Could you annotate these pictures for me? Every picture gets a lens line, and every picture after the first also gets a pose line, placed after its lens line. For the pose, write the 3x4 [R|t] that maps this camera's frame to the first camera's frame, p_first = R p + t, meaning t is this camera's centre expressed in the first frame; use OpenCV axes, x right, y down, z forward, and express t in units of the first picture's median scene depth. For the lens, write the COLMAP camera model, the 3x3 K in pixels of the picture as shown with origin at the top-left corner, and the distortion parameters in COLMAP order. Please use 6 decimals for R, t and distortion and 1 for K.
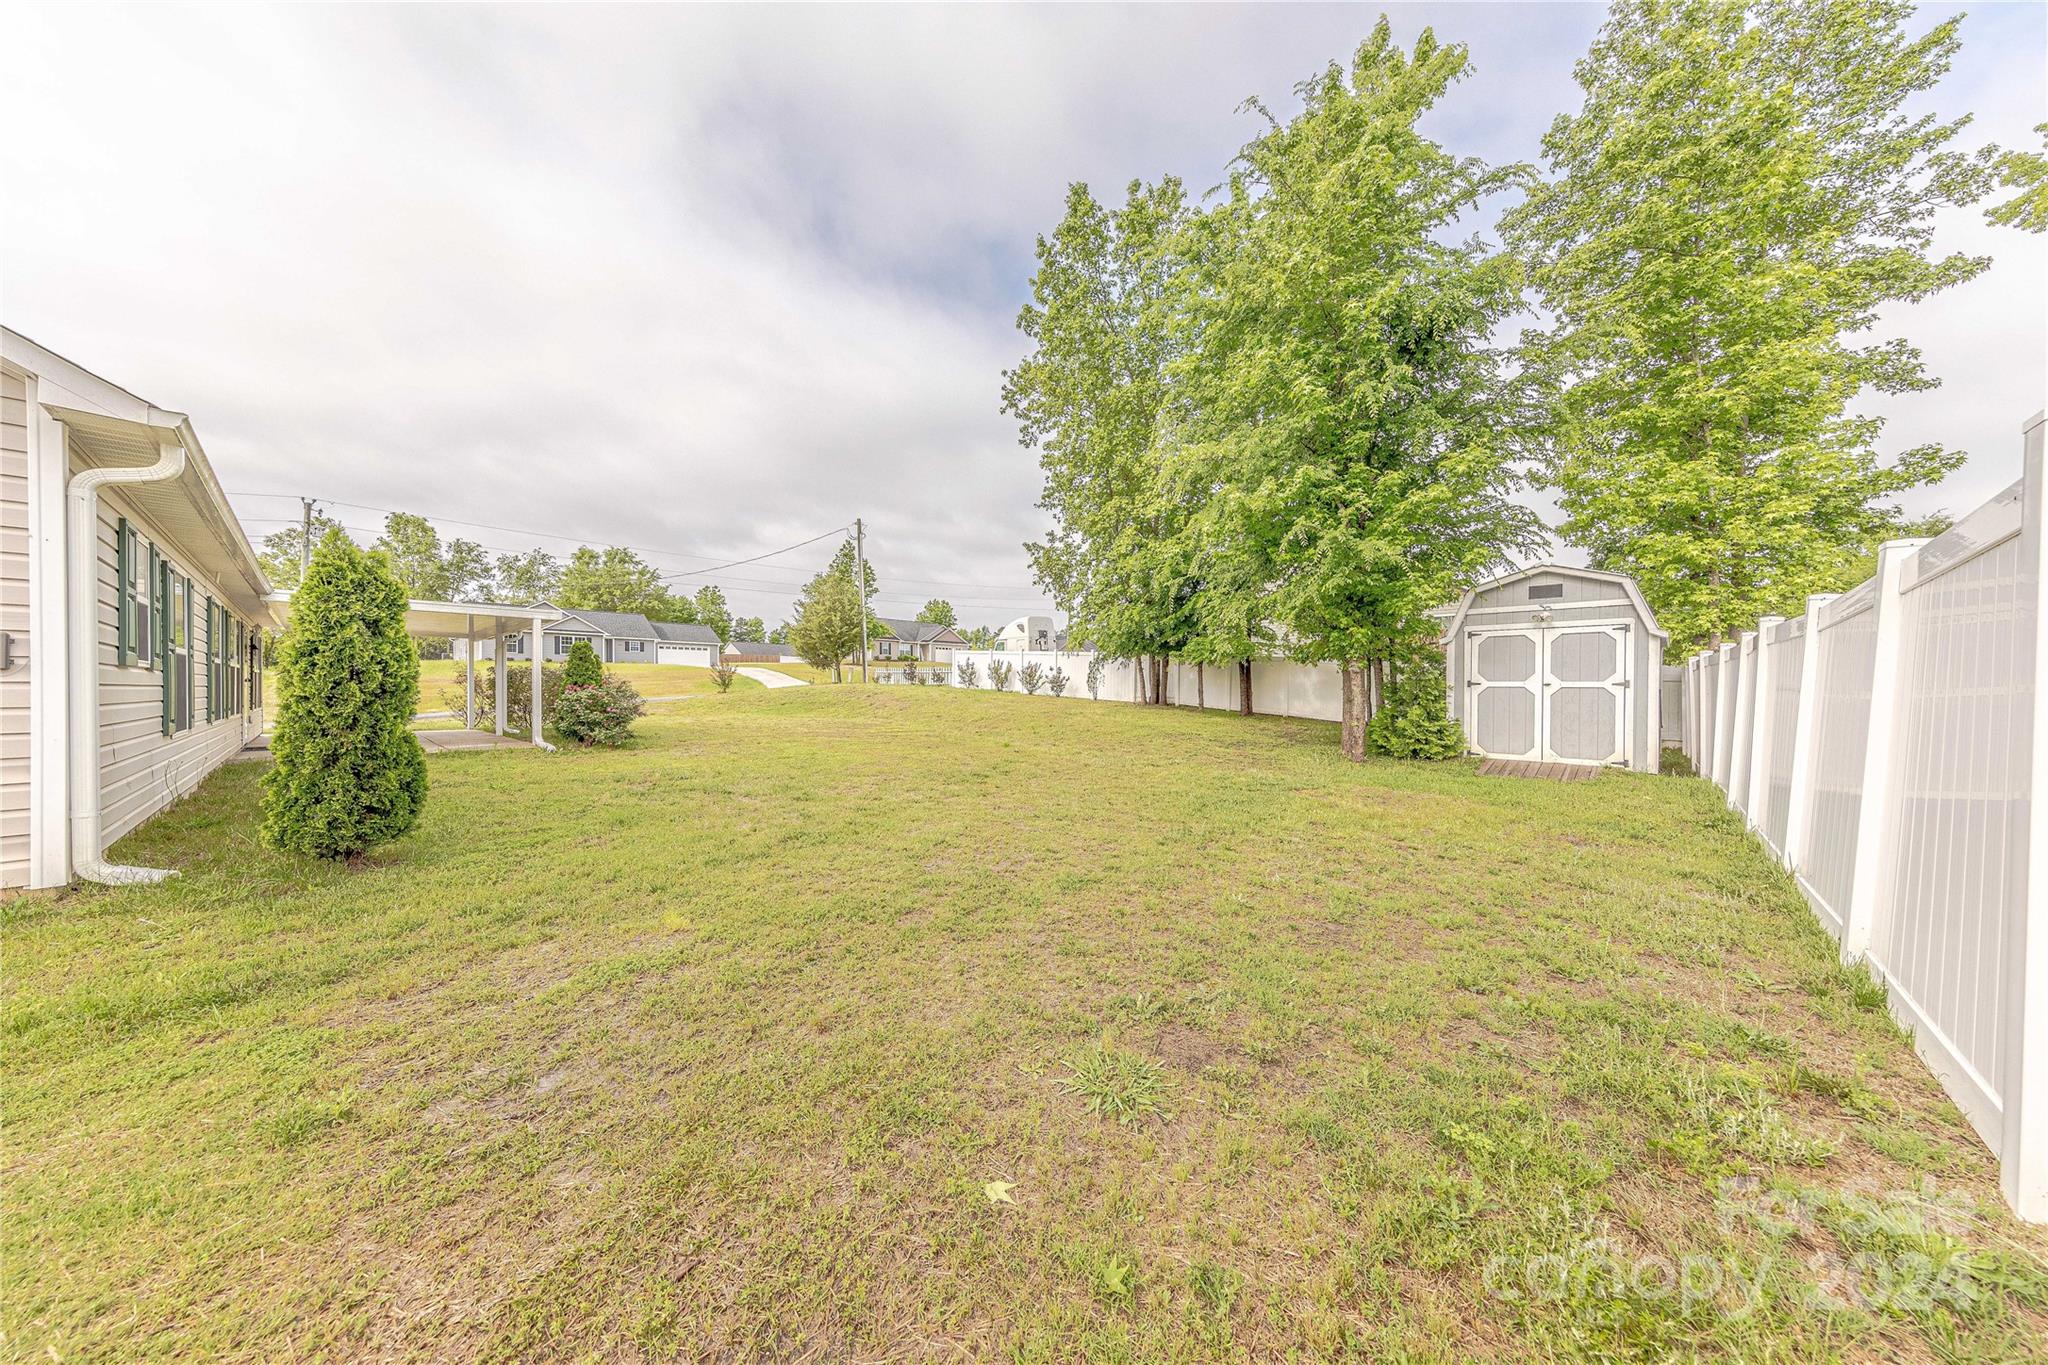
lens RADIAL K [[643.9, 0, 1009.3], [0, 643.9, 662.1], [0, 0, 1]] dist [0.000607, 0.000030]
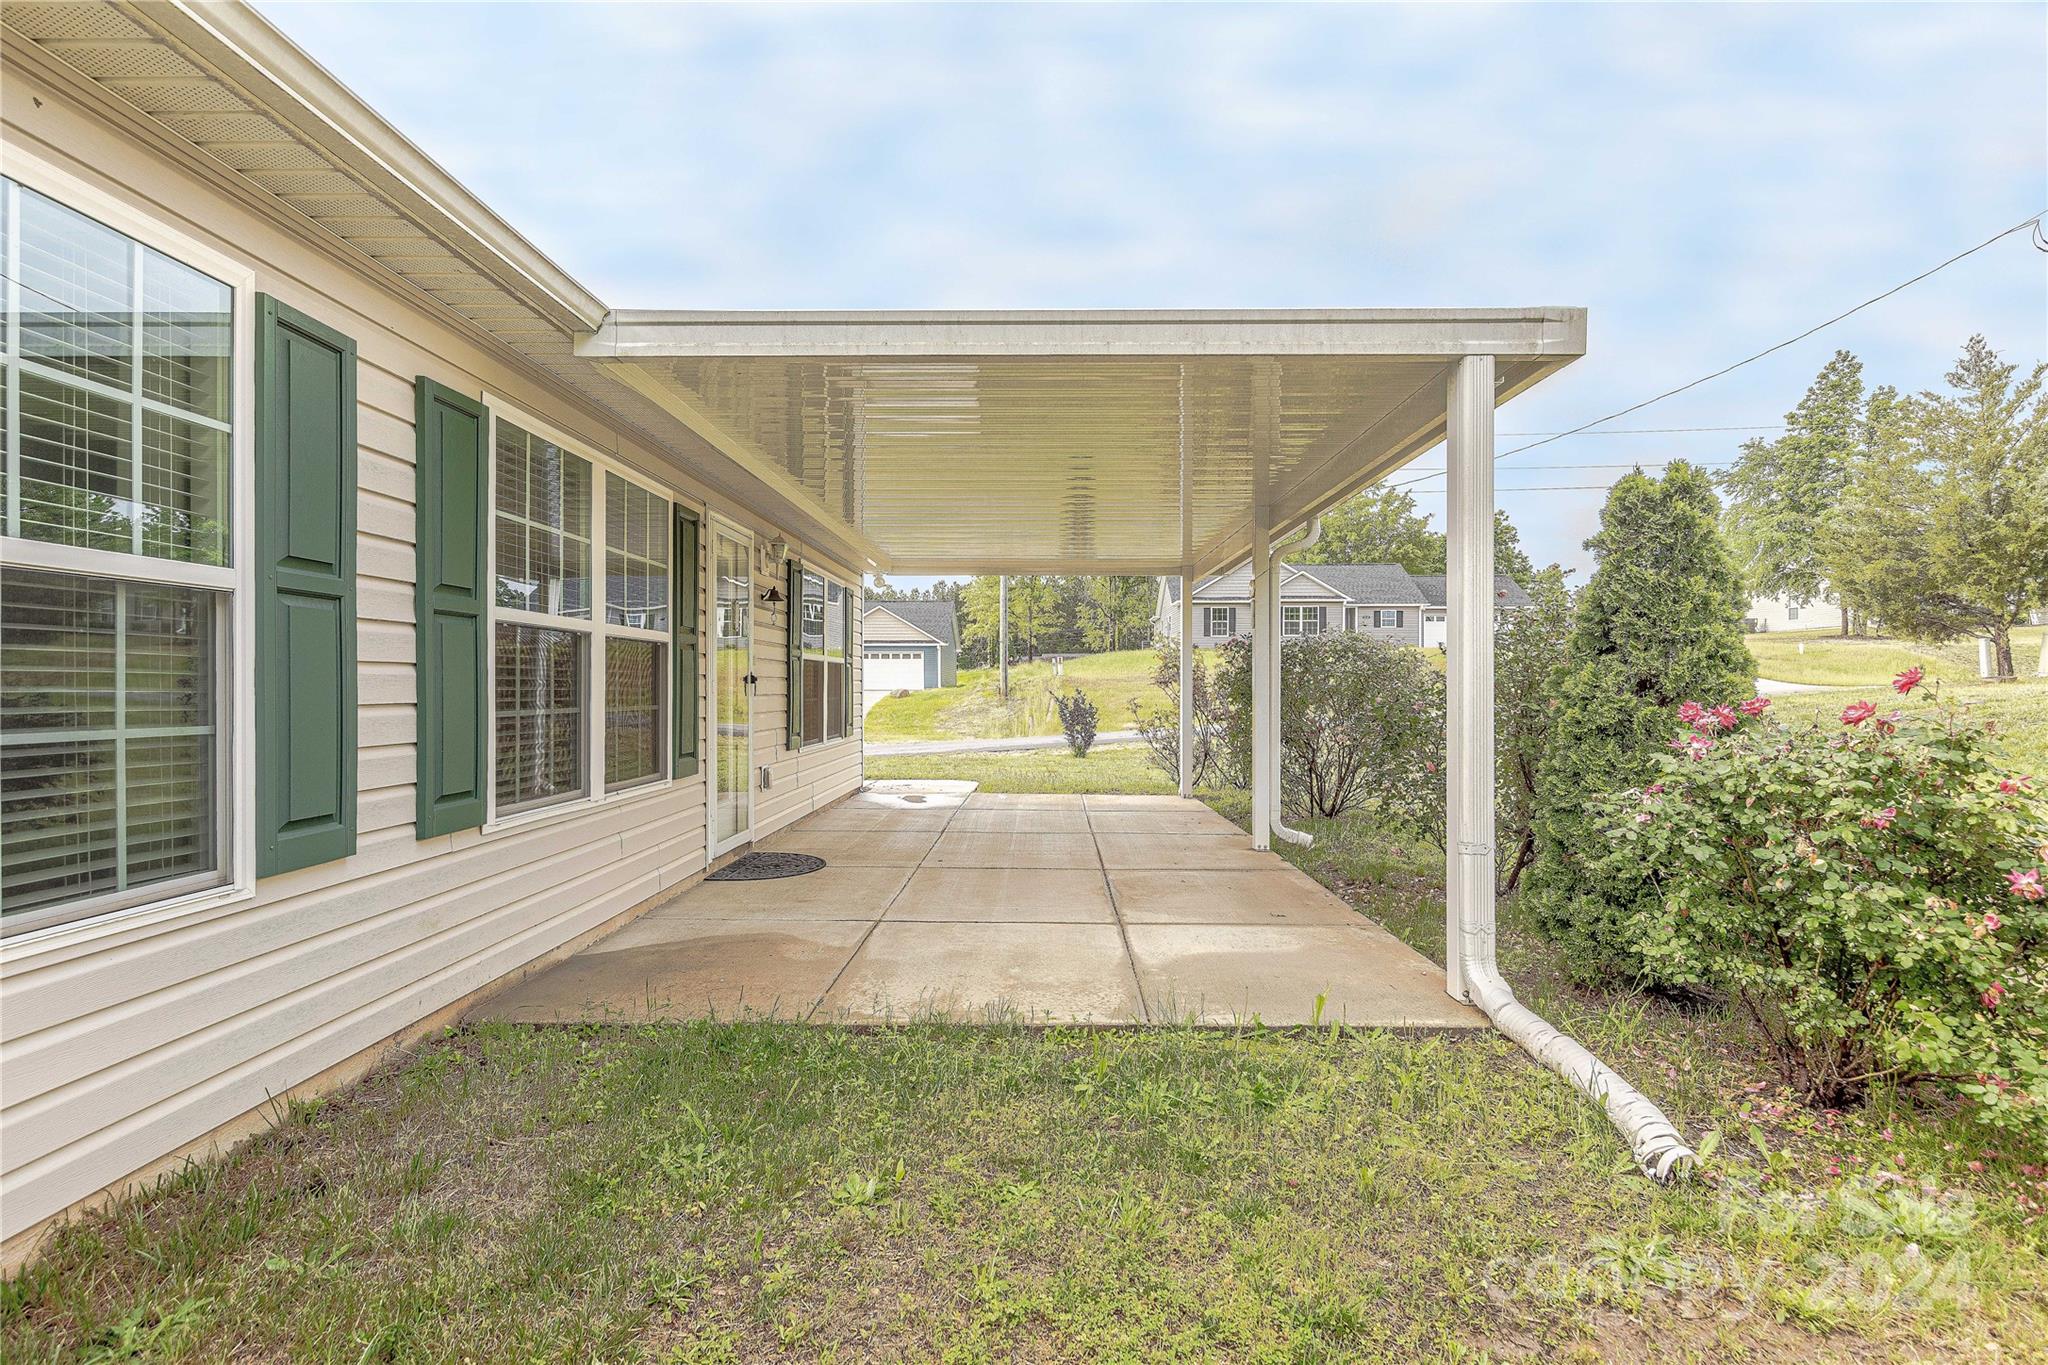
lens RADIAL K [[1053.3, 0, 1024.0], [0, 1053.3, 682.5], [0, 0, 1]] dist [-0.000115, -0.000027]
pose [[0.670628, 0.000258, -0.741794, -0.231749], [0.025409, 0.999405, 0.023319, 0.008081], [0.741359, -0.034486, 0.670223, 0.270045]]
